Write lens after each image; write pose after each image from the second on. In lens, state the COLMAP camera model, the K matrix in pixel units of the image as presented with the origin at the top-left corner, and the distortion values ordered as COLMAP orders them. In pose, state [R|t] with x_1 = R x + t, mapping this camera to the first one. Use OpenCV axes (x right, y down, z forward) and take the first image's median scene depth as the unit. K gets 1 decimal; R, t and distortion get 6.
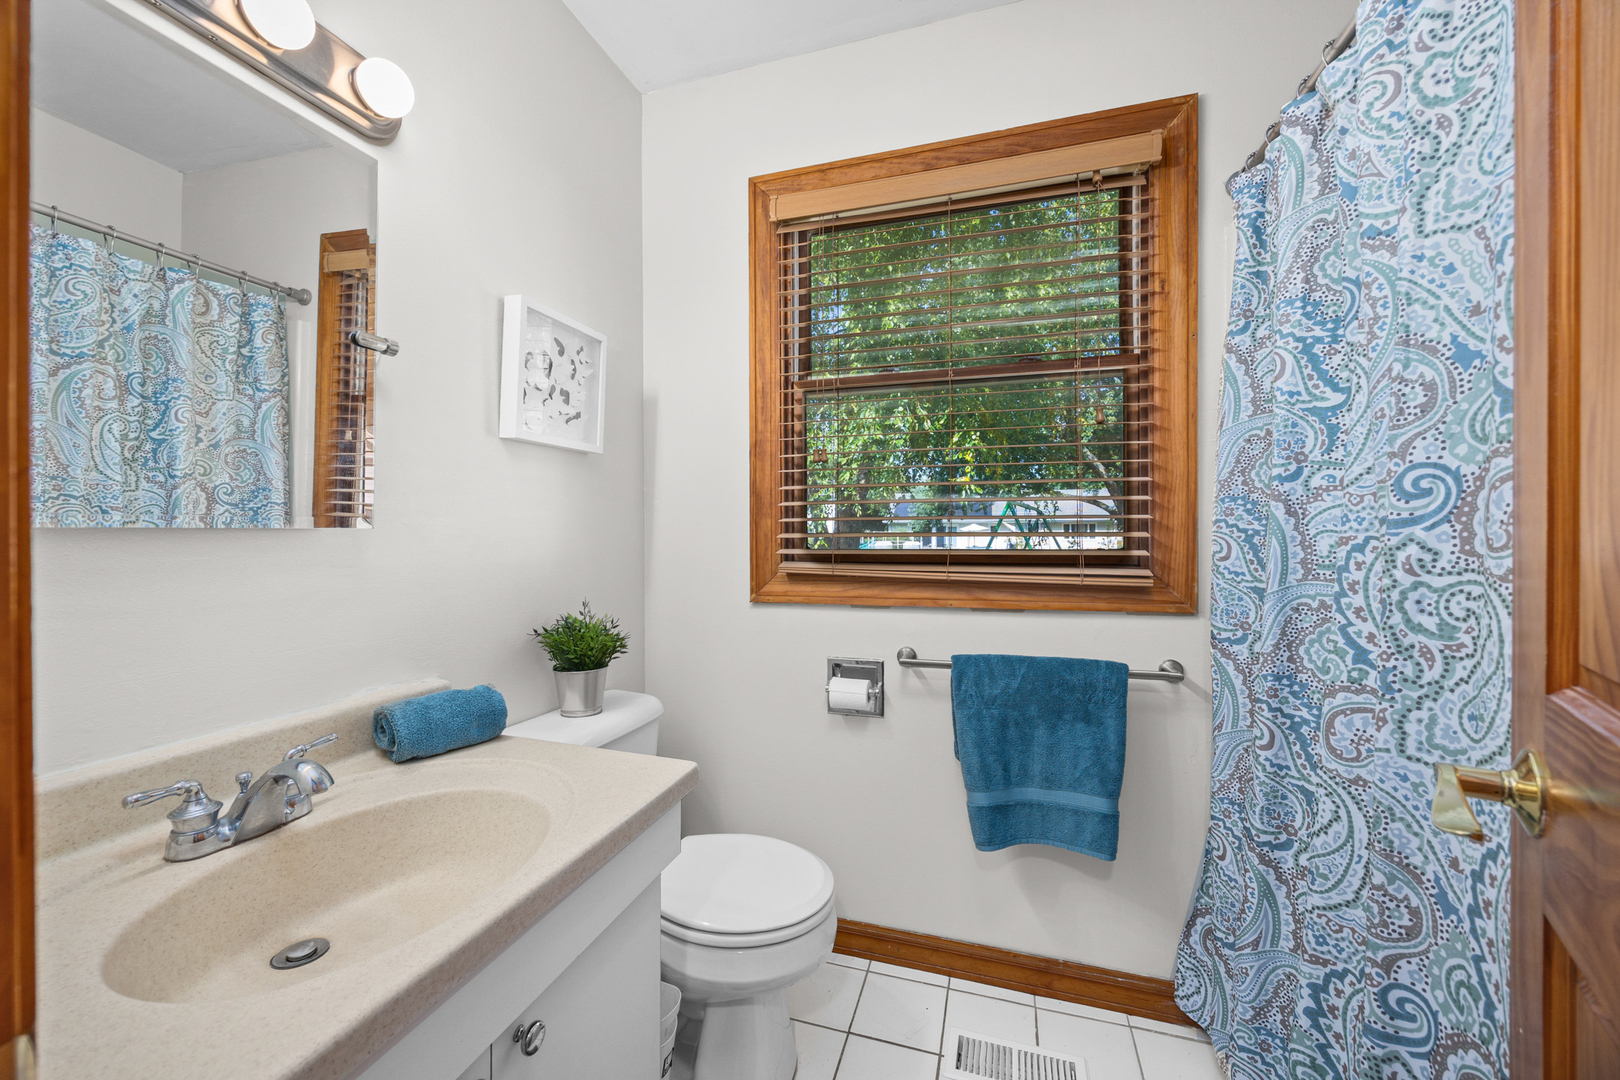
lens RADIAL K [[646.7, 0, 804.5], [0, 646.7, 520.5], [0, 0, 1]] dist [0.001530, 0.000055]
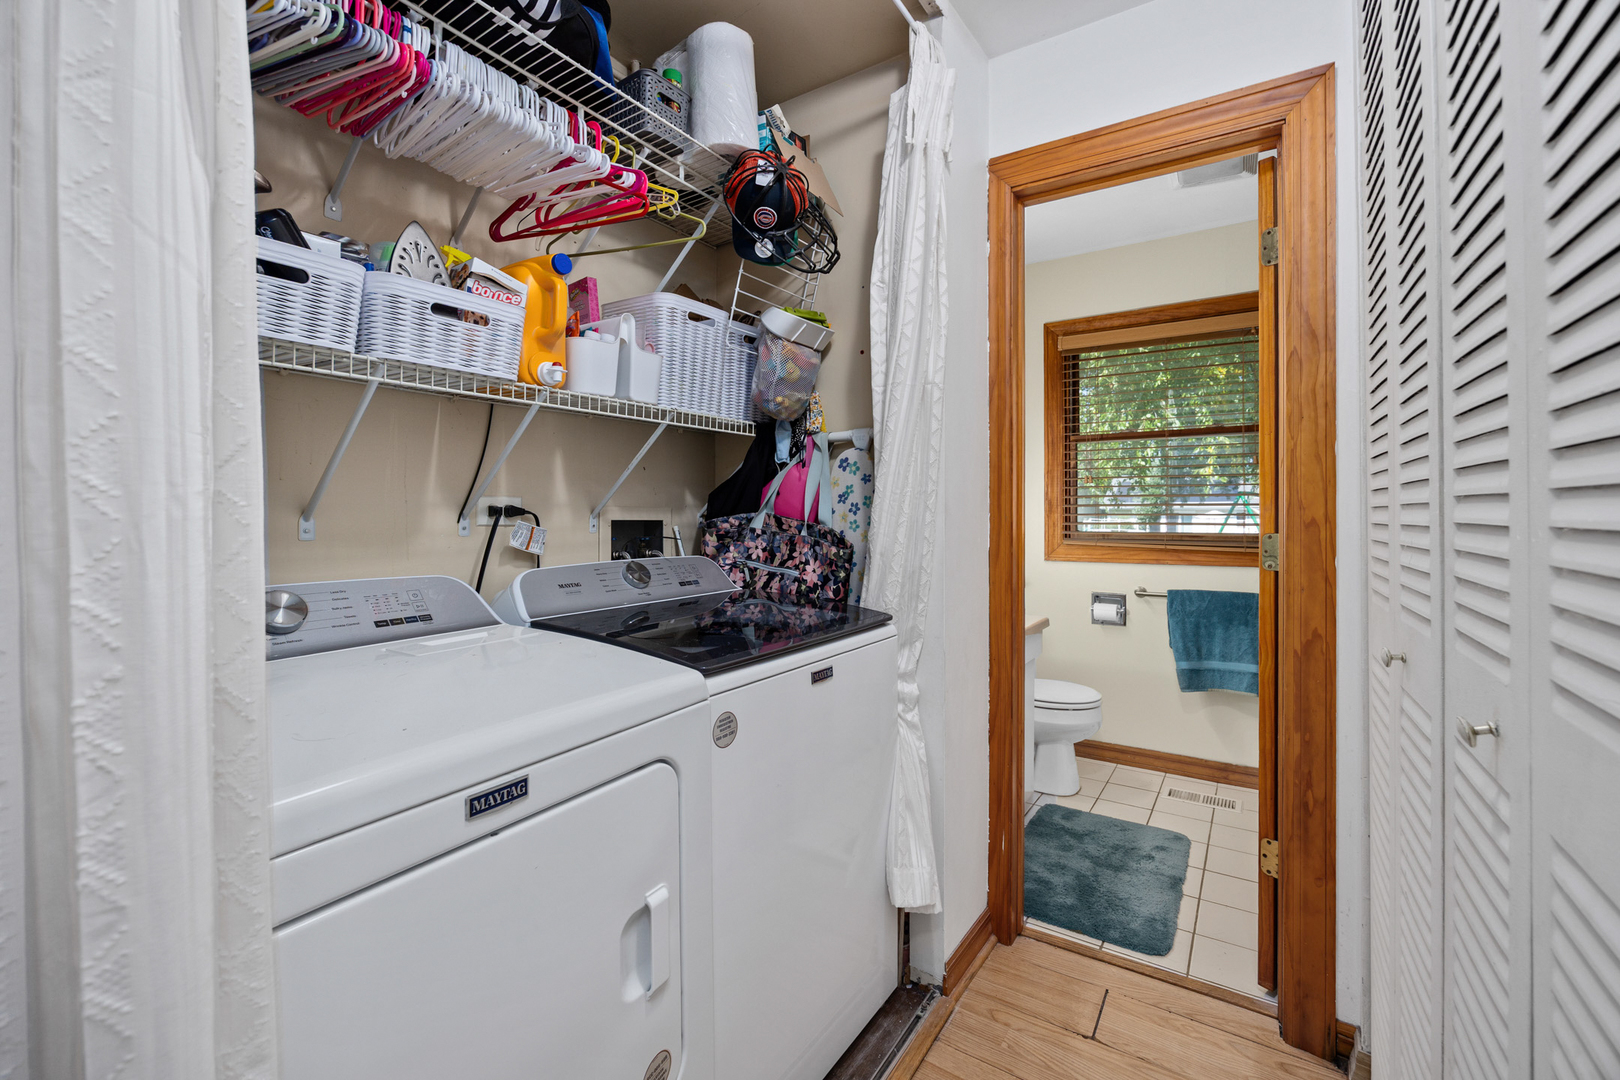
lens RADIAL K [[690.6, 0, 809.0], [0, 690.6, 512.1], [0, 0, 1]] dist [-0.001893, -0.000153]
pose [[0.961531, 0.000191, -0.274696, -0.214502], [0.002851, 0.999939, 0.010675, -0.037292], [0.274681, -0.011048, 0.961472, -1.172322]]
